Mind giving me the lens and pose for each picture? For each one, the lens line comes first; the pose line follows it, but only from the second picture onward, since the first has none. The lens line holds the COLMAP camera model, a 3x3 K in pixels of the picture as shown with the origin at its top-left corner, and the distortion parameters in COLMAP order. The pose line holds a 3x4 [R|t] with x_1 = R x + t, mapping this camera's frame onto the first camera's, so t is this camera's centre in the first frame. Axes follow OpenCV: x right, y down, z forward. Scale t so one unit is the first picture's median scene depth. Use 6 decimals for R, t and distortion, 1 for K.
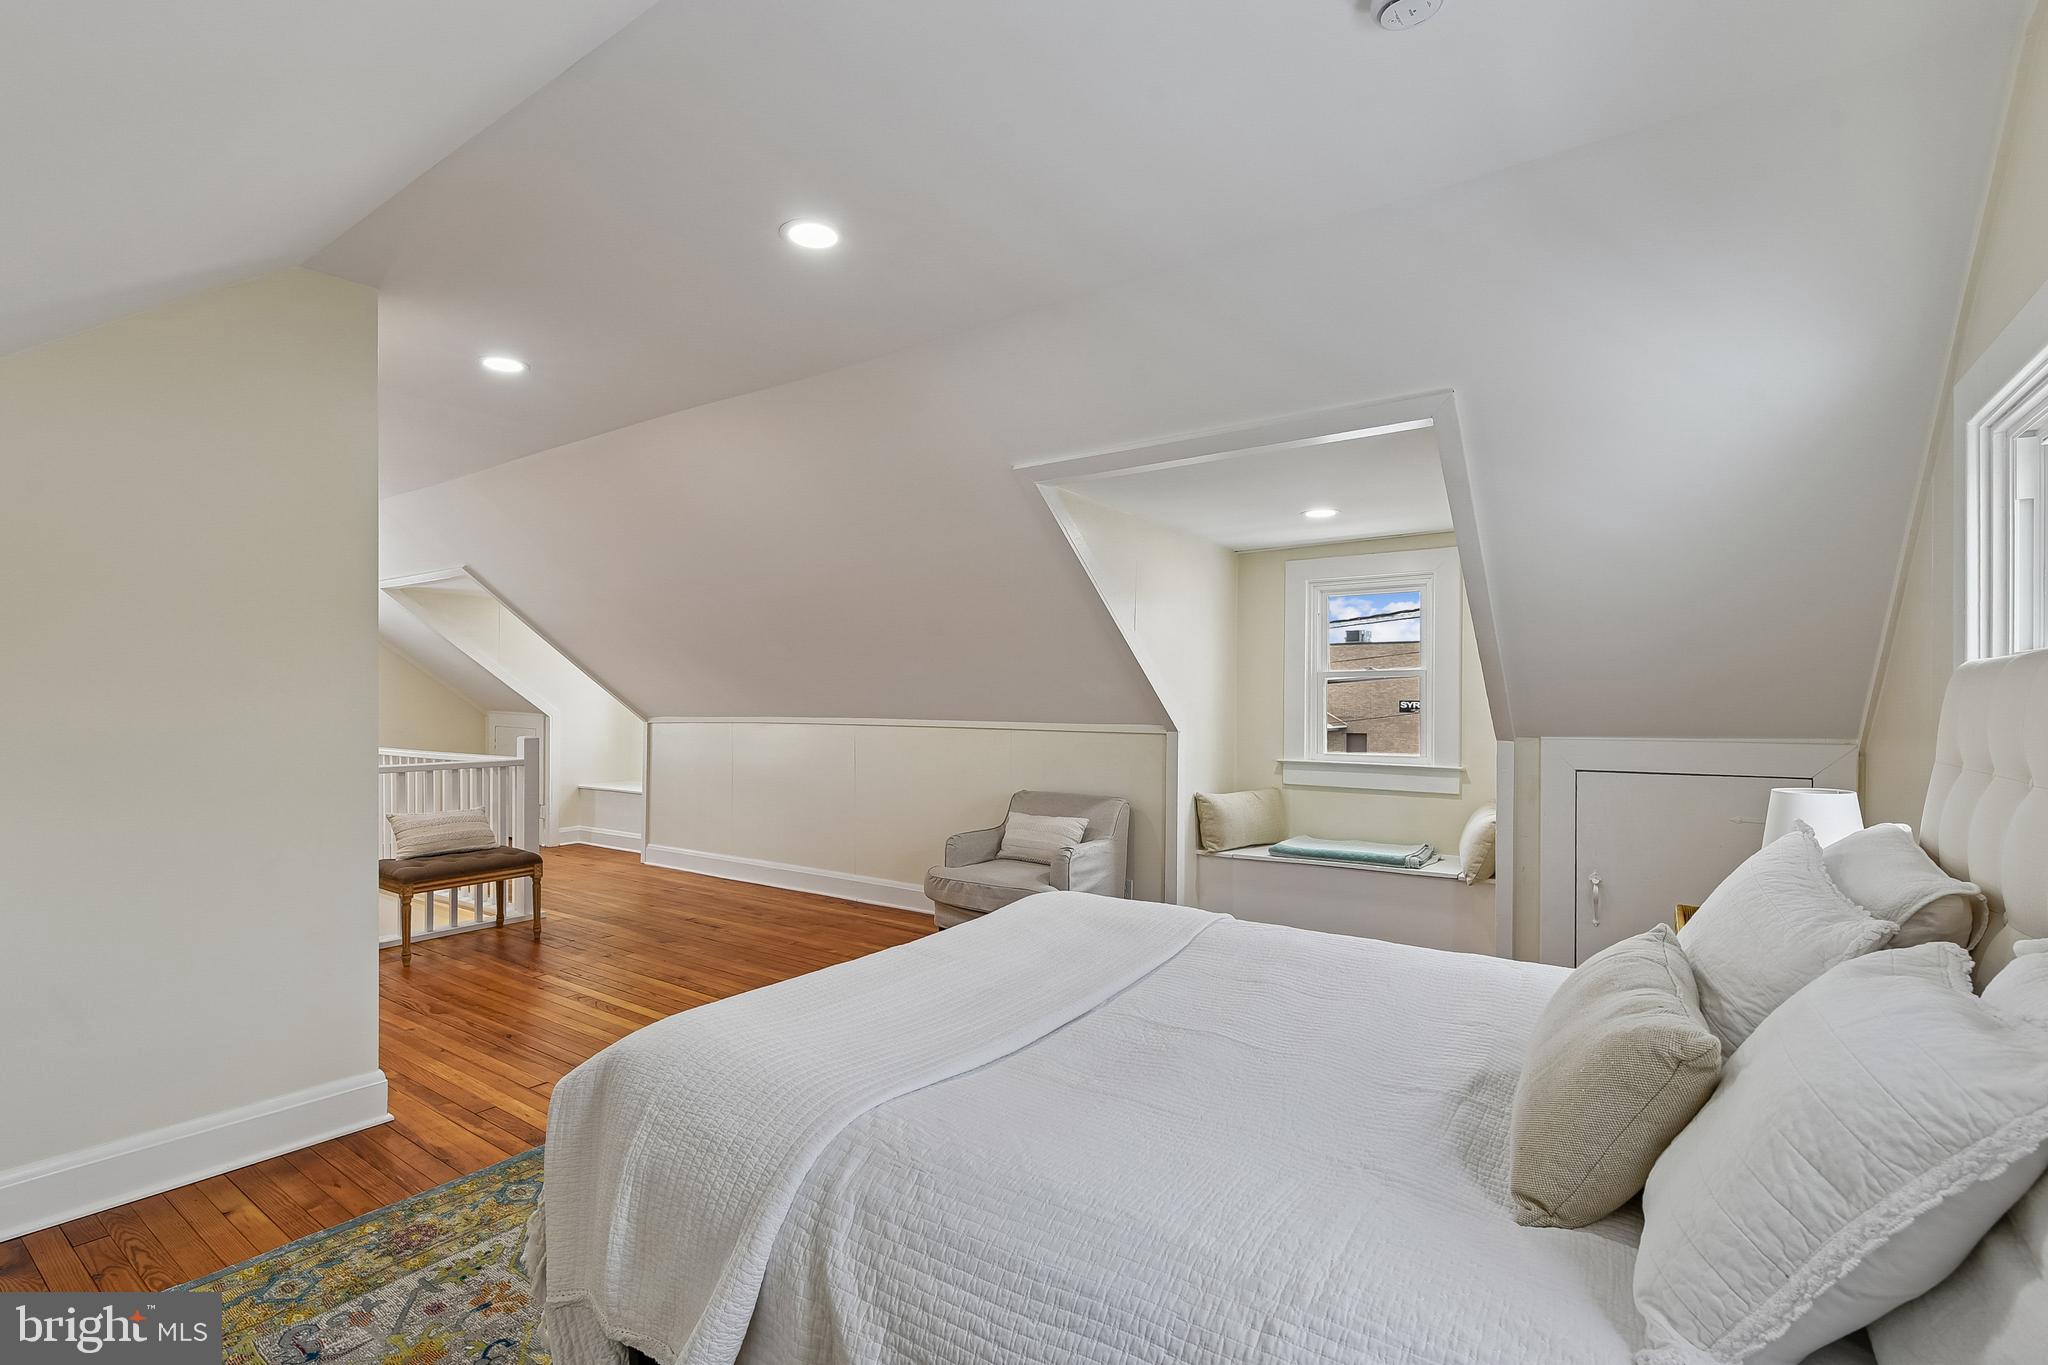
lens RADIAL K [[890.6, 0, 1002.5], [0, 890.6, 697.5], [0, 0, 1]] dist [0.019007, -0.005210]
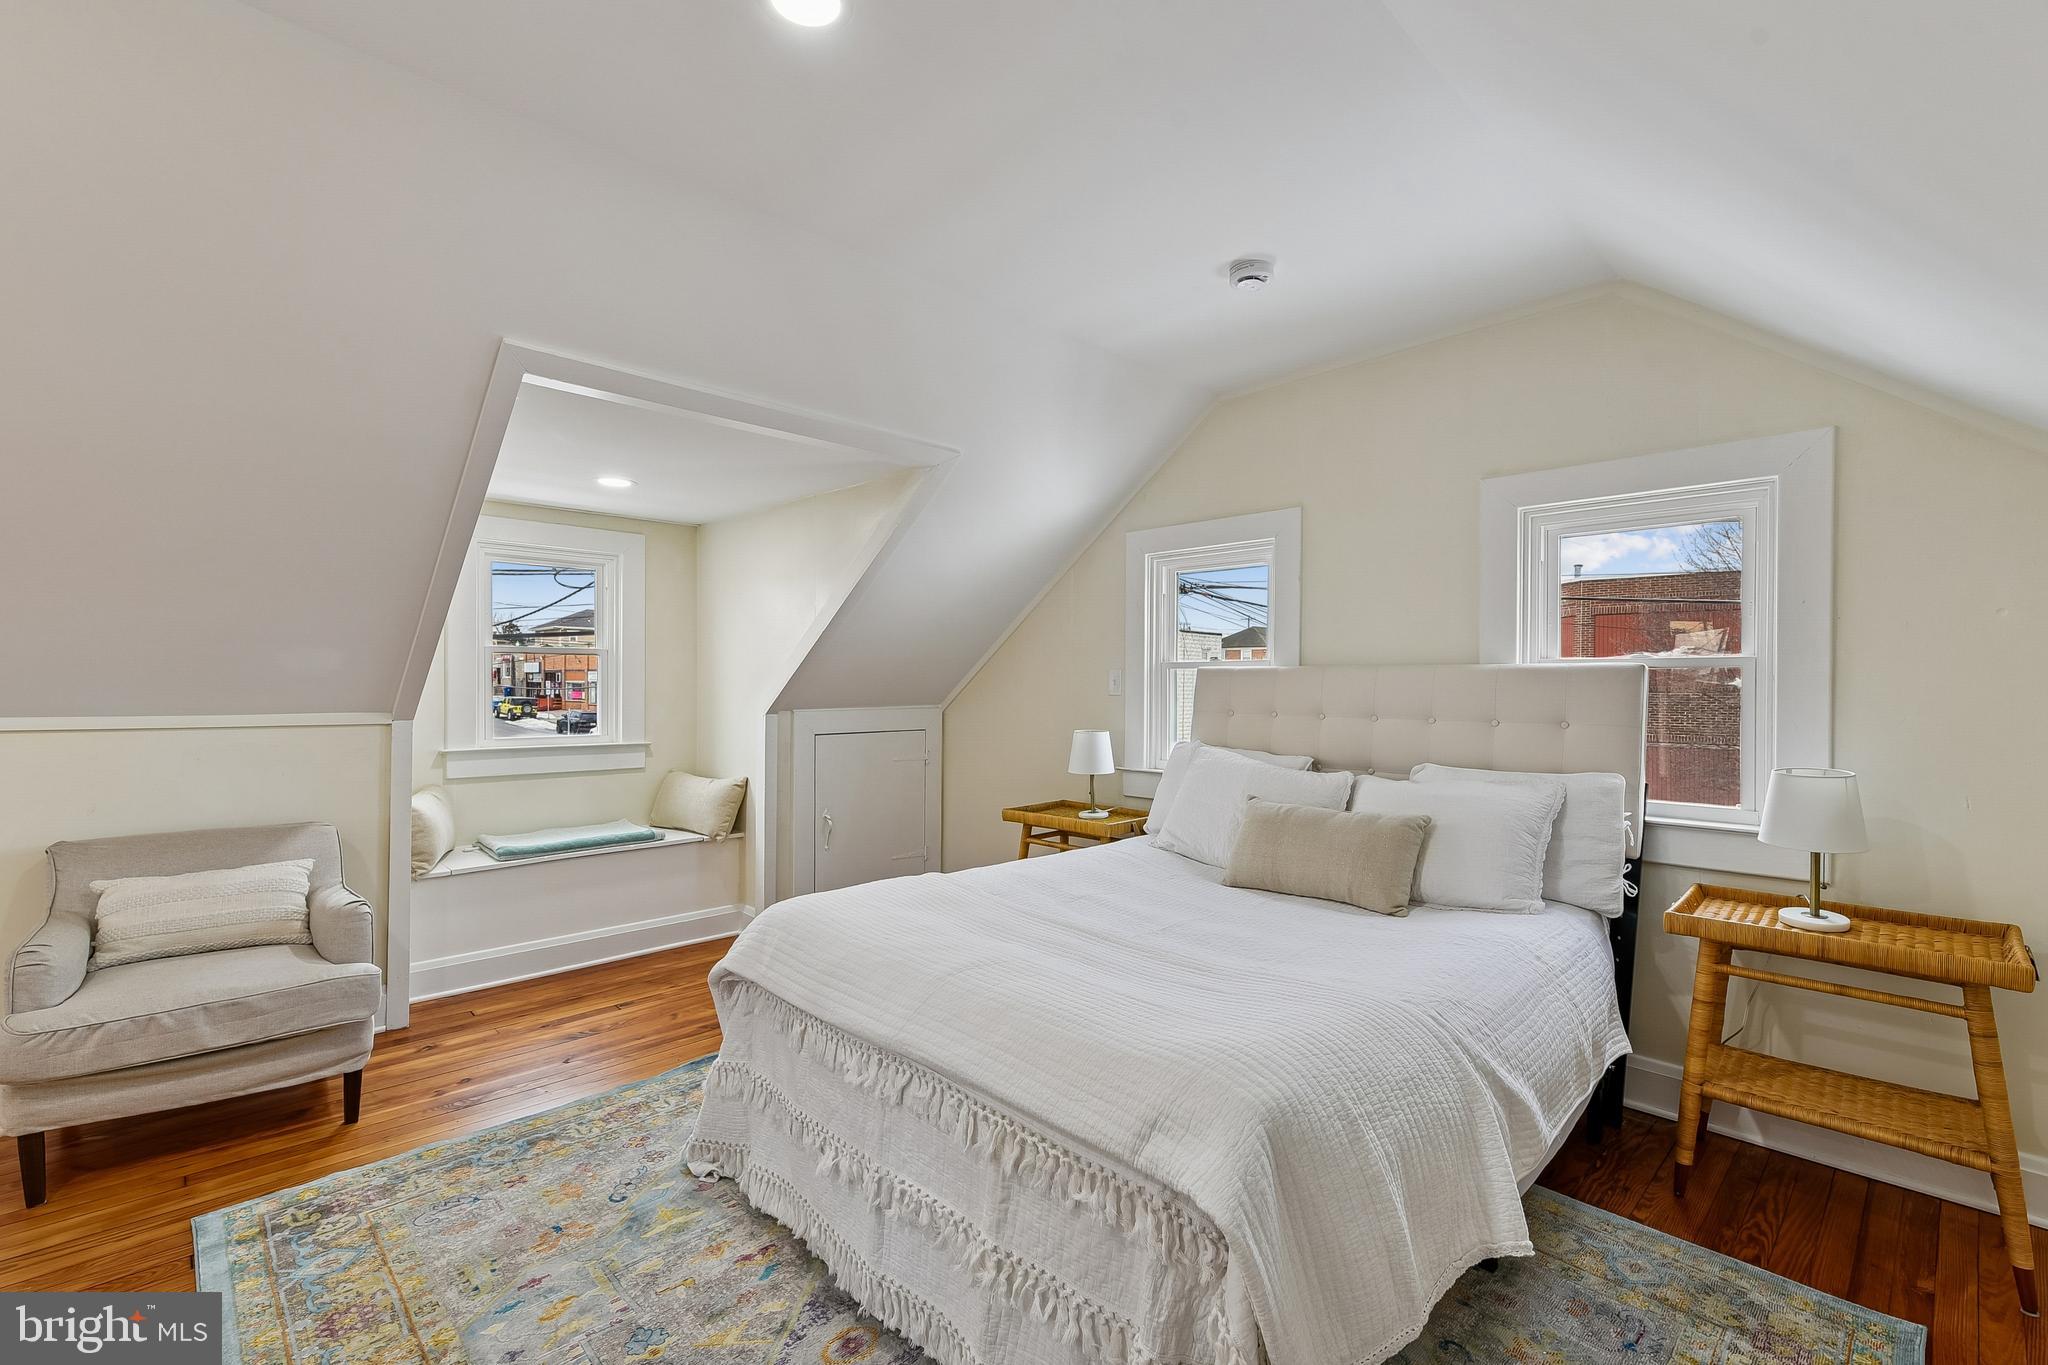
lens RADIAL K [[890.6, 0, 1009.6], [0, 890.6, 686.1], [0, 0, 1]] dist [0.019007, -0.005210]
pose [[0.186681, -0.003410, 0.982415, -0.452951], [-0.013133, 0.999896, 0.005966, -0.000935], [-0.982333, -0.014016, 0.186617, 0.372636]]
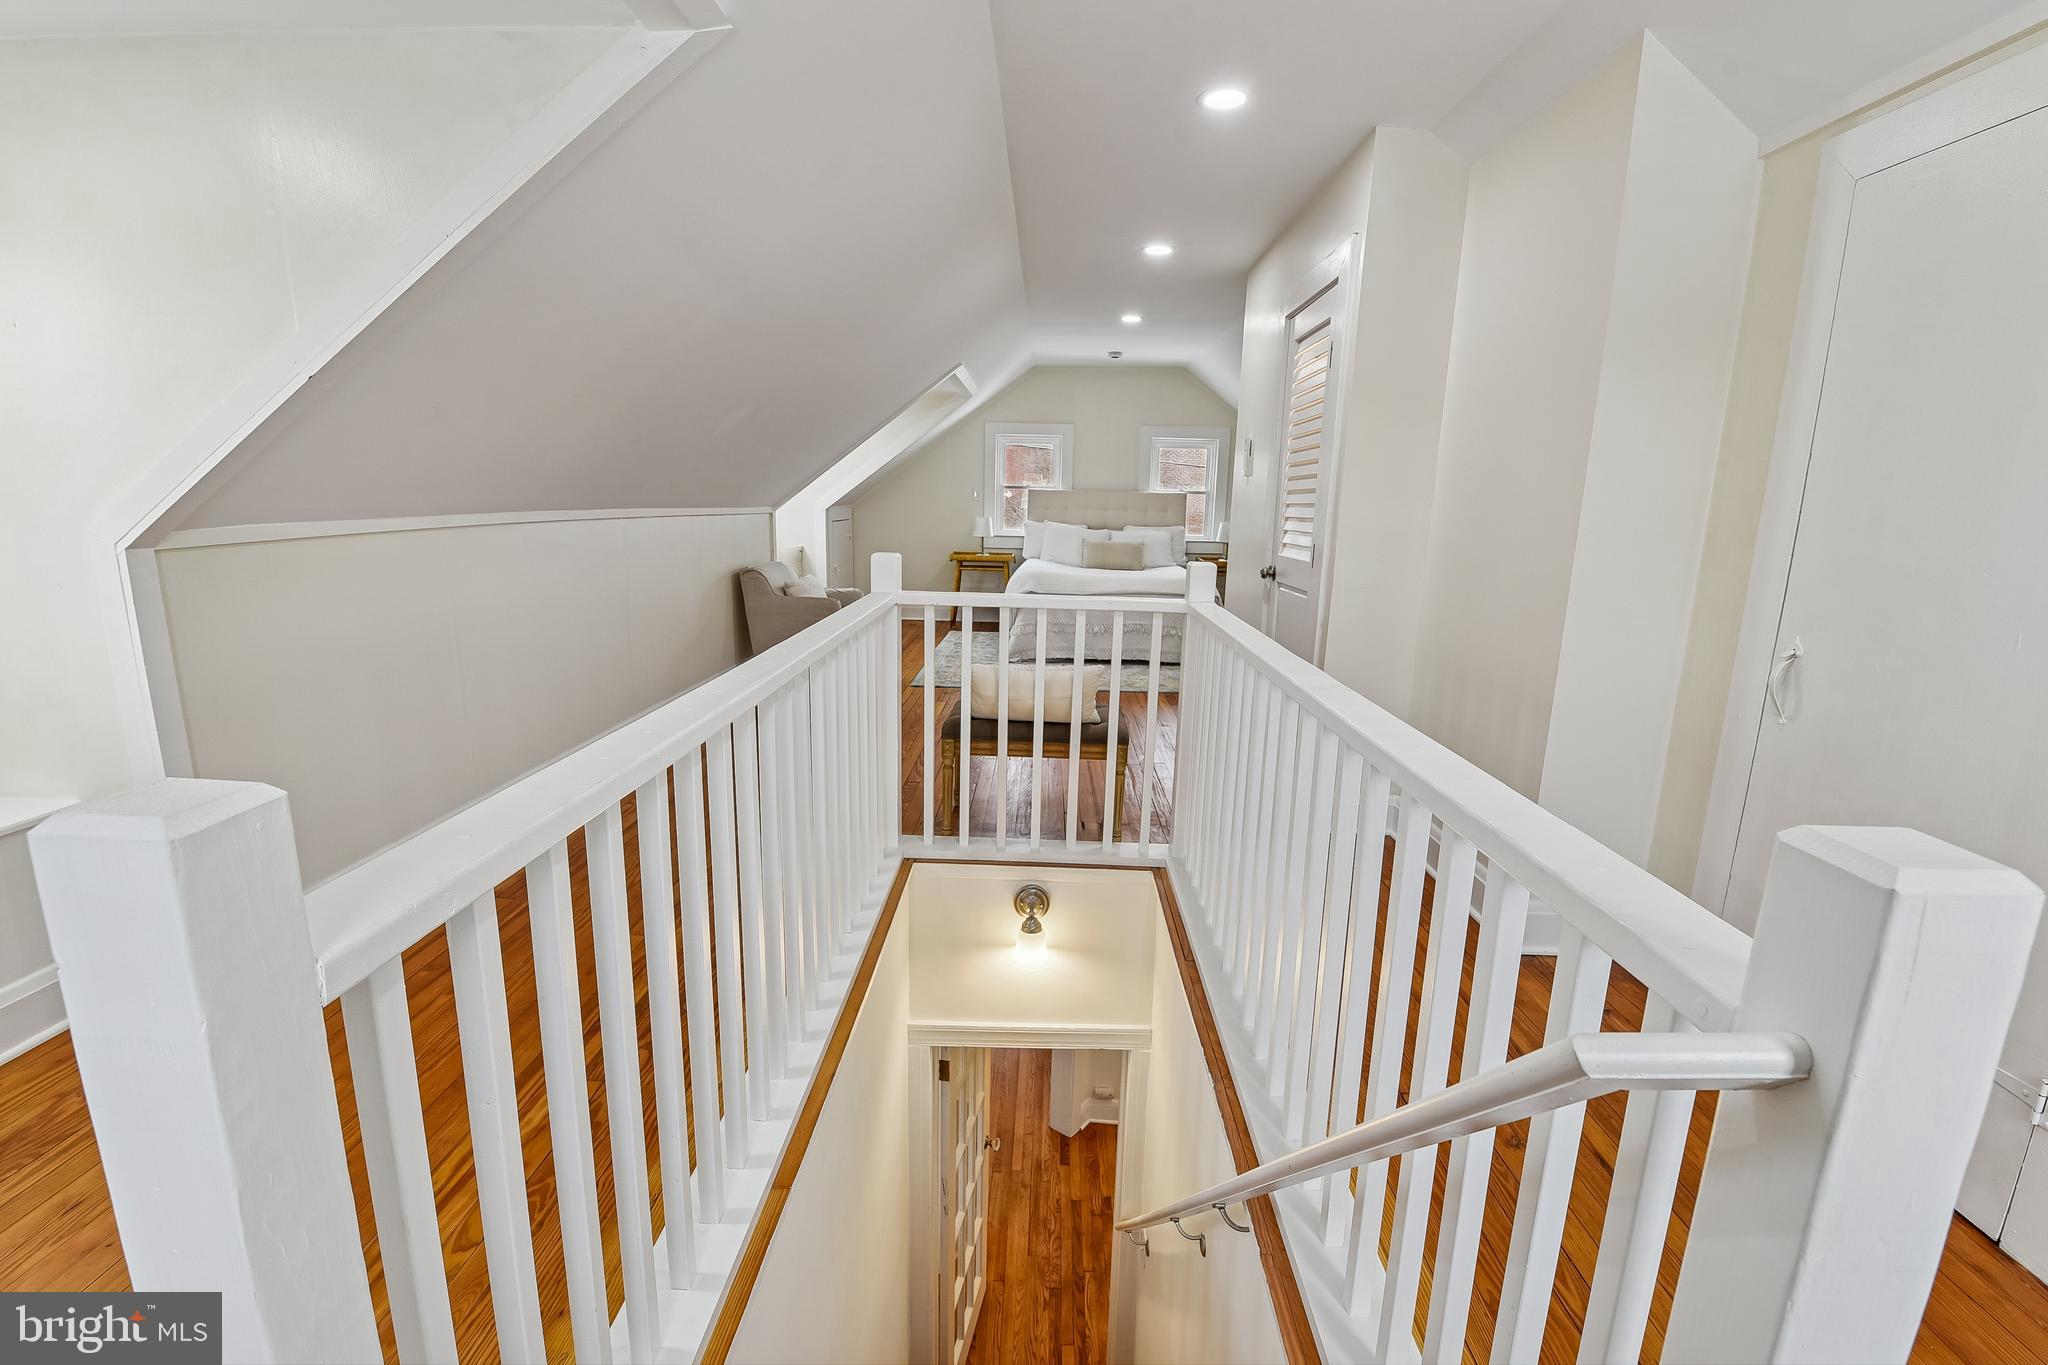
lens RADIAL K [[890.6, 0, 1017.4], [0, 890.6, 695.1], [0, 0, 1]] dist [0.019007, -0.005210]
pose [[-0.559368, -0.194228, 0.805843, -1.258315], [-0.030599, 0.976336, 0.214081, 0.009046], [-0.828354, 0.095093, -0.552075, 1.512154]]
